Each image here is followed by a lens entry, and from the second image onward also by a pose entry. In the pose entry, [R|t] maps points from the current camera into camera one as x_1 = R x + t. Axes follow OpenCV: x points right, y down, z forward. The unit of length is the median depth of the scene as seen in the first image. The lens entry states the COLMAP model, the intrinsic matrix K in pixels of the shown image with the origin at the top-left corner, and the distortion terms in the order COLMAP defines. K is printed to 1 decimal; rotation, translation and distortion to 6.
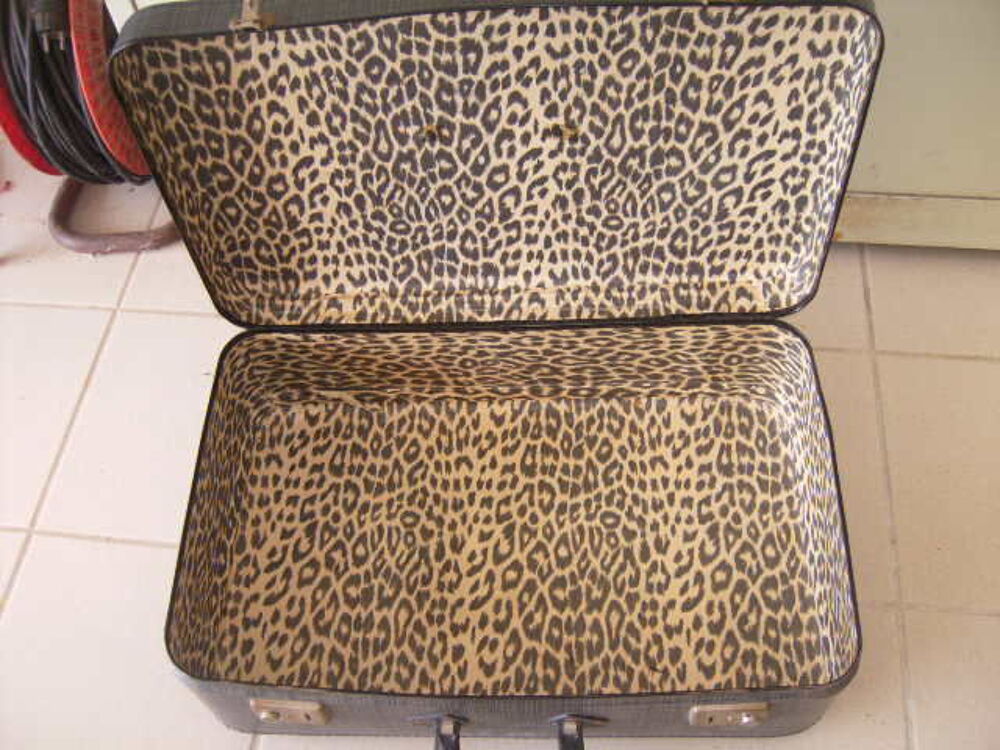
lens RADIAL K [[1008.2, 0, 527.1], [0, 1008.2, 376.4], [0, 0, 1]] dist [-0.078532, 0.021163]
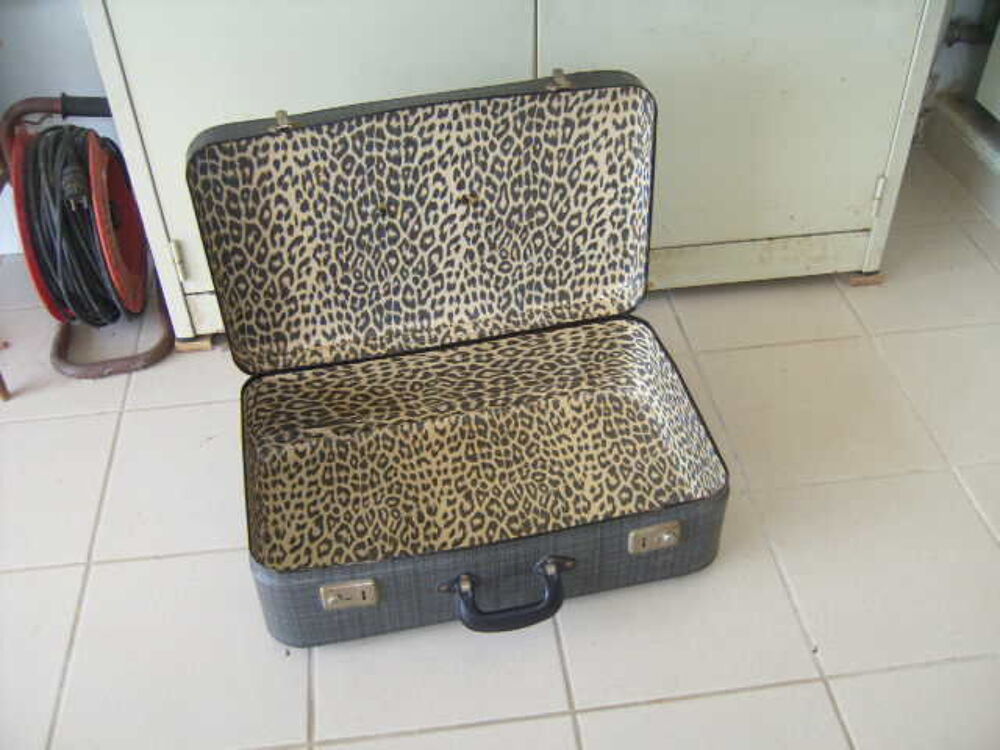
lens RADIAL K [[1008.2, 0, 527.1], [0, 1008.2, 376.4], [0, 0, 1]] dist [-0.078532, 0.021163]
pose [[0.969299, -0.135645, 0.205085, -0.211870], [0.185882, 0.950221, -0.250057, 0.381658], [-0.160957, 0.280502, 0.946262, -0.363999]]
